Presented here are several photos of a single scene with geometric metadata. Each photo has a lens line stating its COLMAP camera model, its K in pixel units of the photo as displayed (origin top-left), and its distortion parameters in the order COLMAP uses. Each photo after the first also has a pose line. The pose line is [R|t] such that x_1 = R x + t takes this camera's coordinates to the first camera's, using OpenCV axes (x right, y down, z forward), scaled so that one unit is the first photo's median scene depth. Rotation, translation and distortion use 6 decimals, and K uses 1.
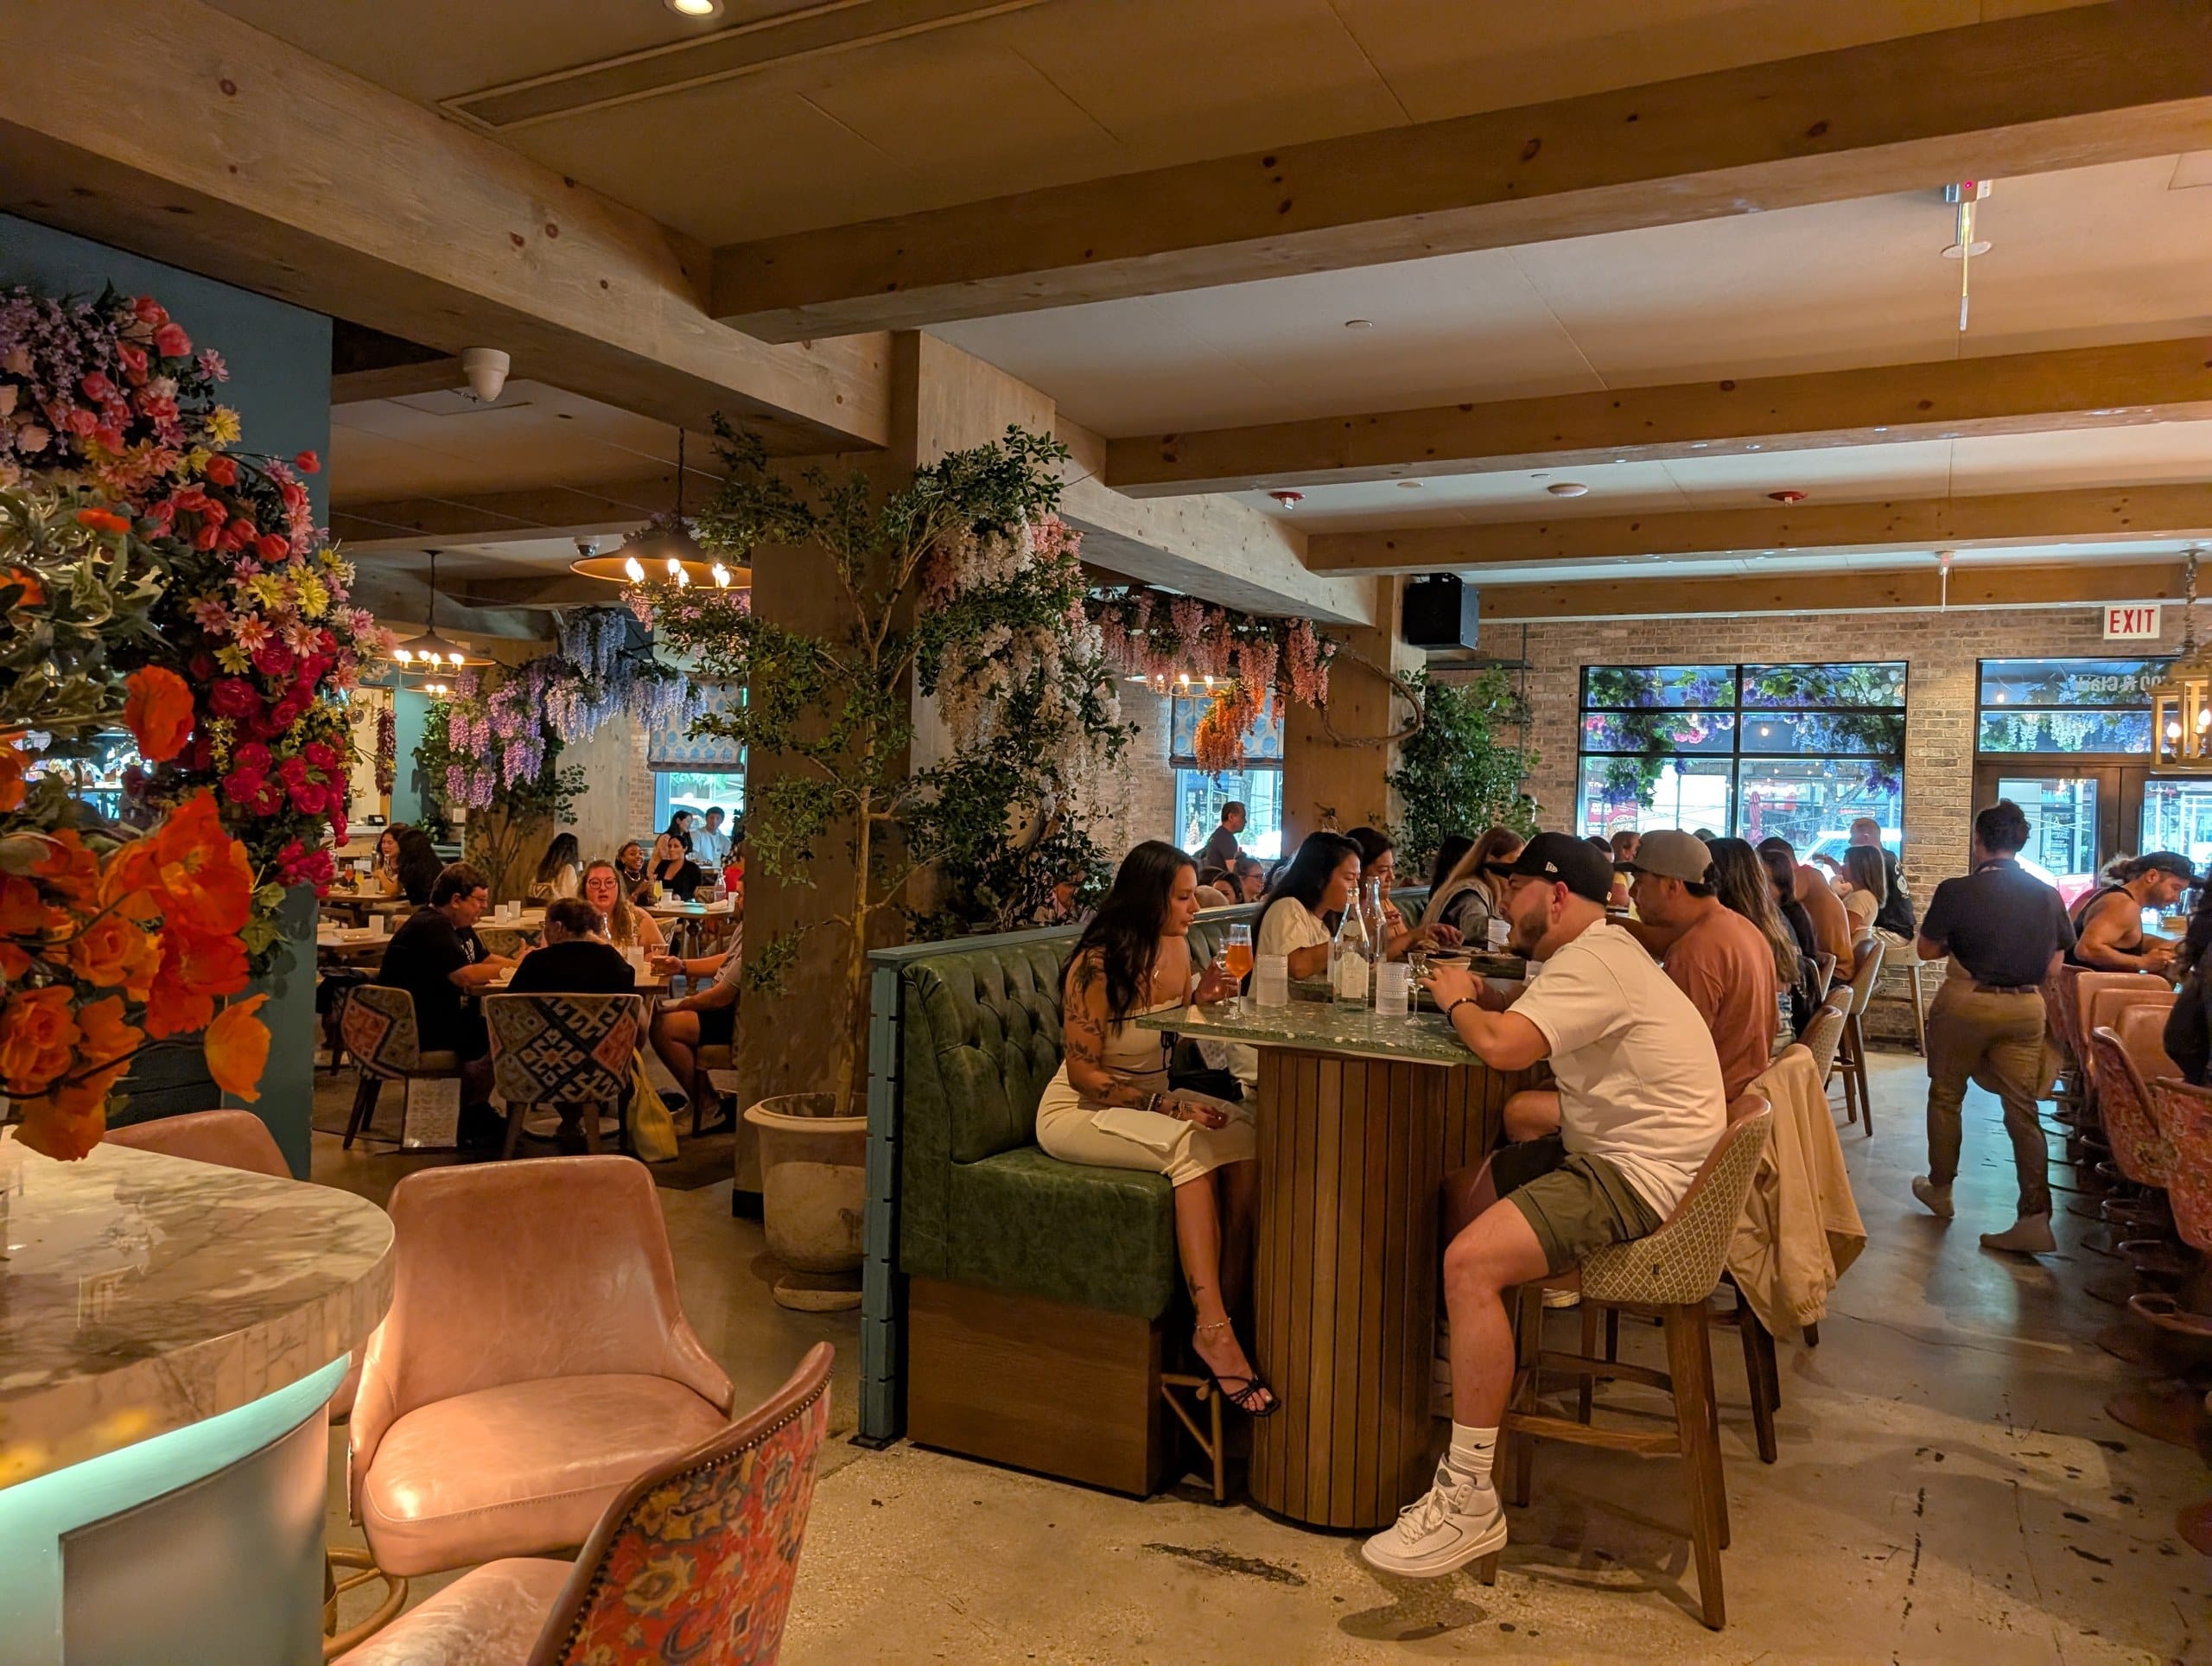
lens RADIAL K [[1569.7, 0, 1112.0], [0, 1569.7, 824.2], [0, 0, 1]] dist [0.041194, -0.024601]
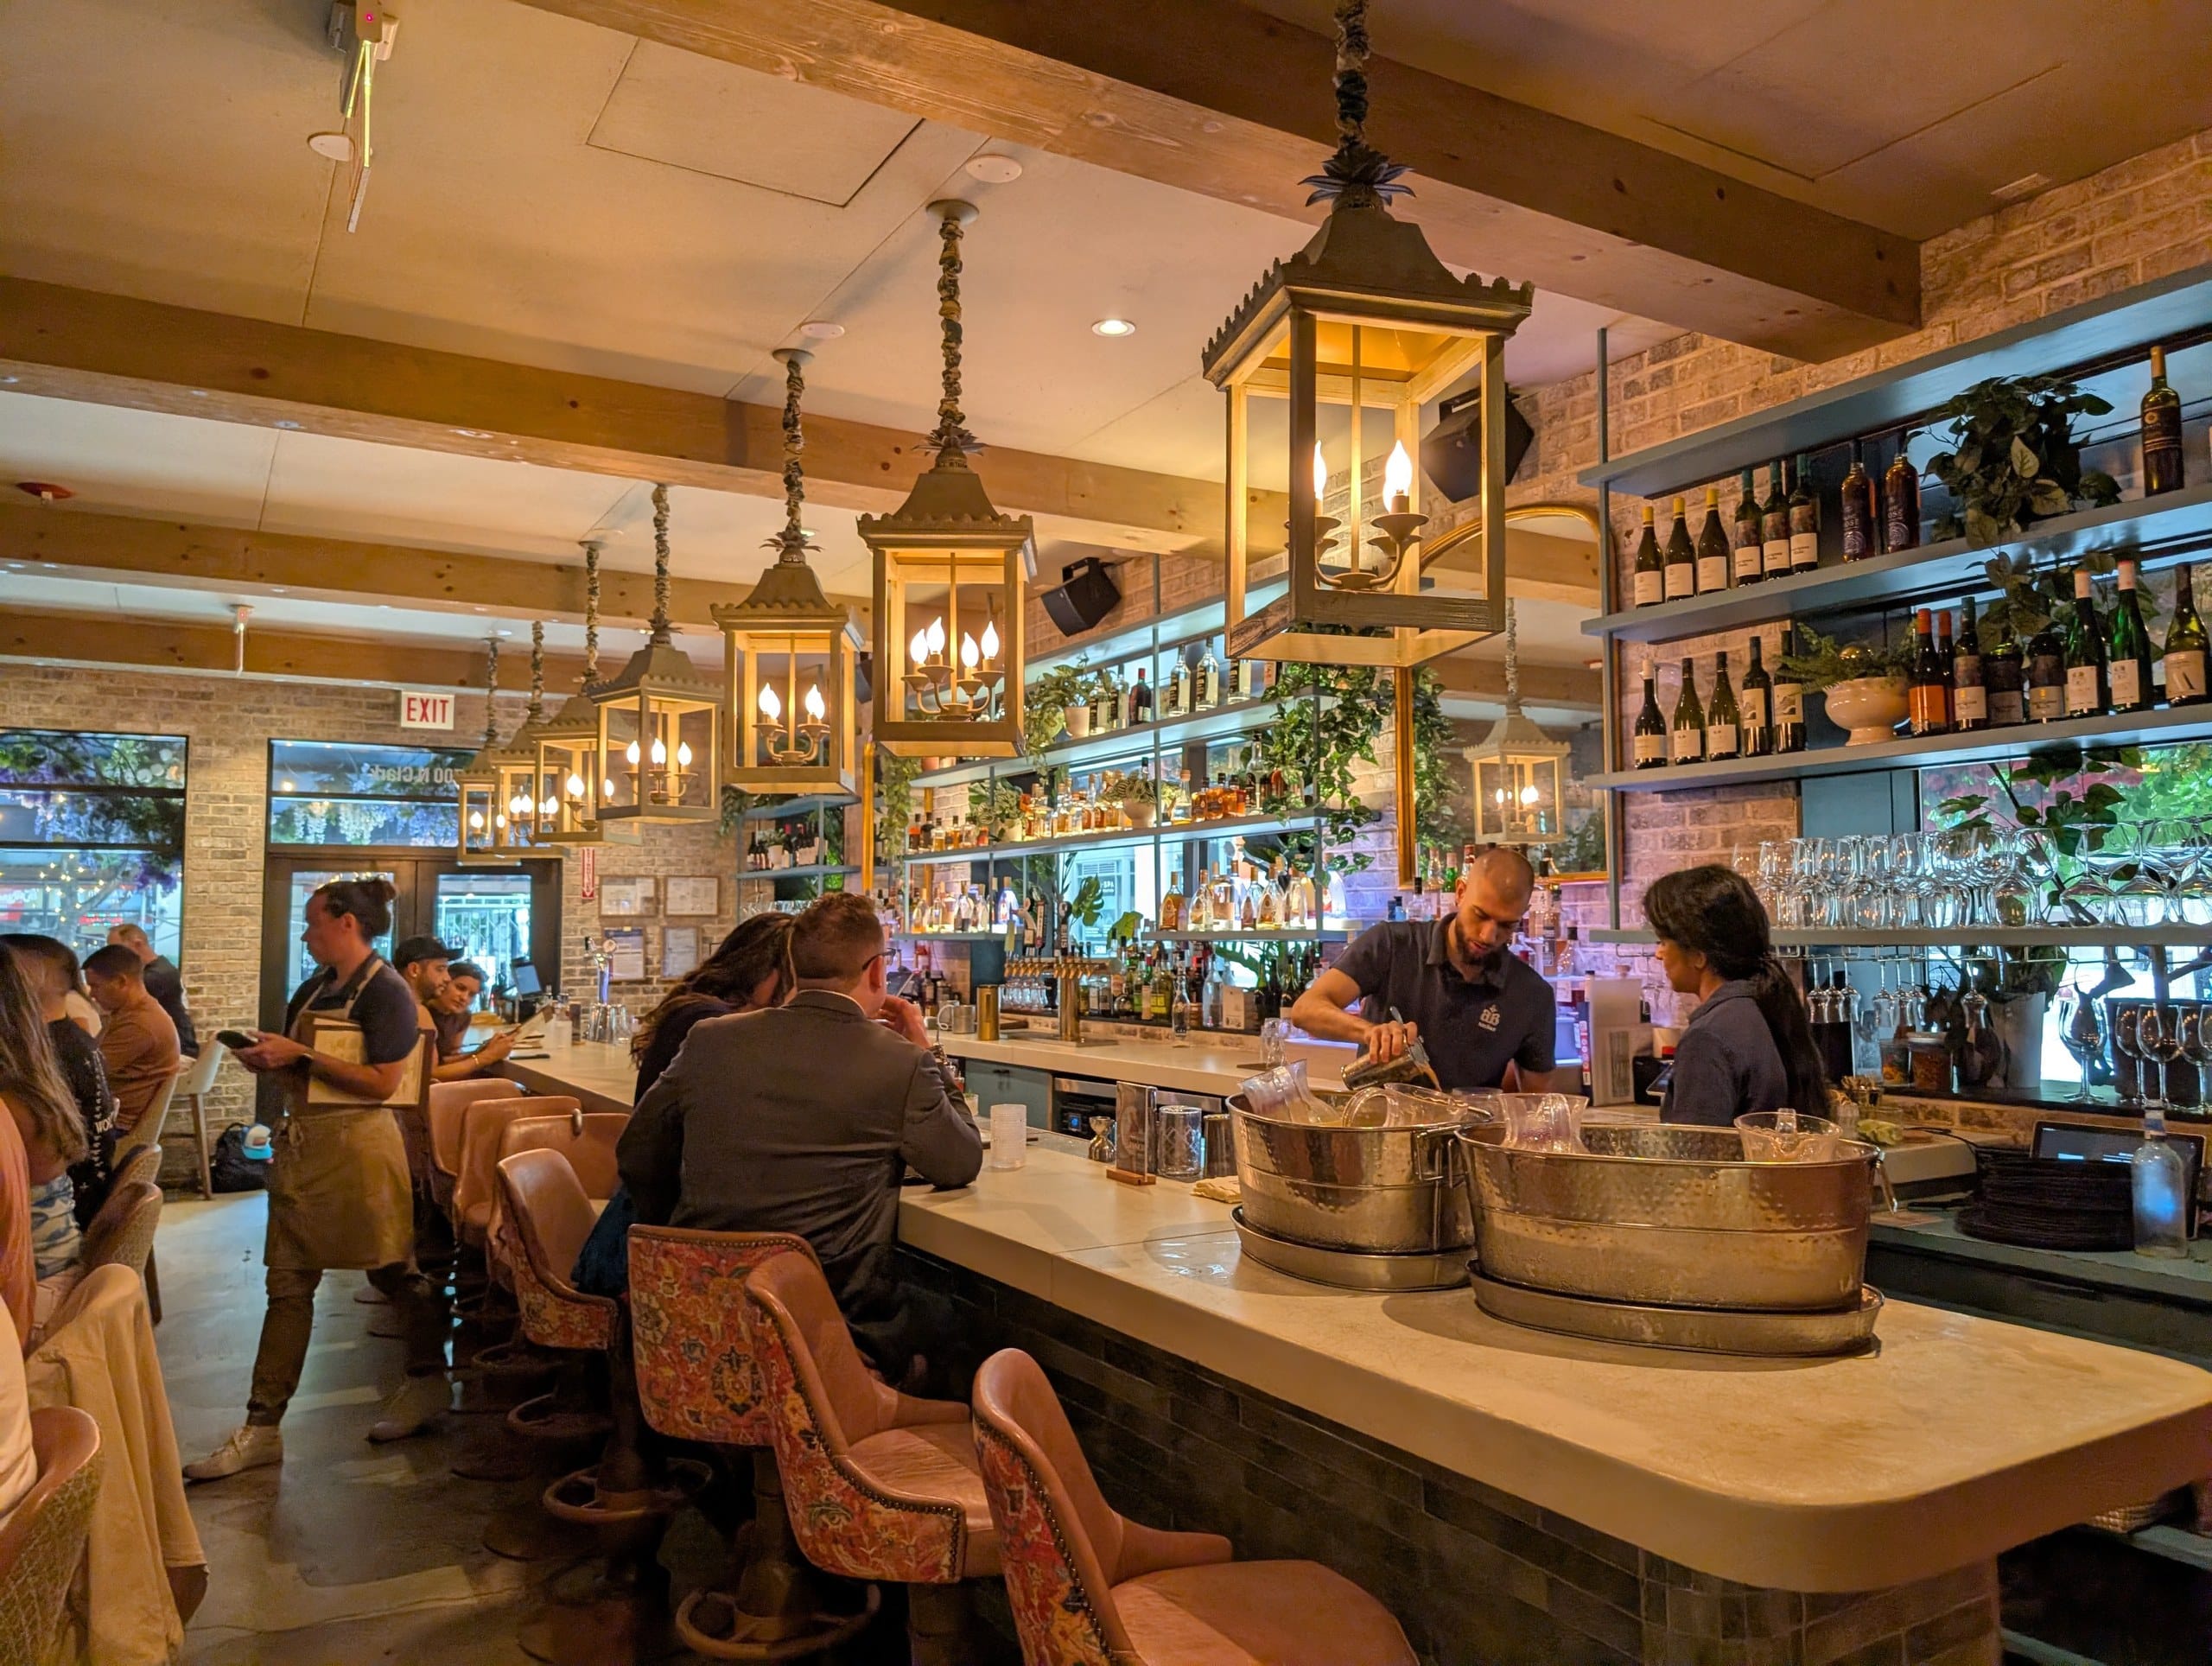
lens RADIAL K [[1569.7, 0, 1112.0], [0, 1569.7, 824.2], [0, 0, 1]] dist [0.041194, -0.024601]
pose [[0.530181, 0.026451, 0.847472, 0.041032], [0.031203, 0.998228, -0.050677, 0.003894], [-0.847310, 0.053312, 0.528416, 0.125581]]
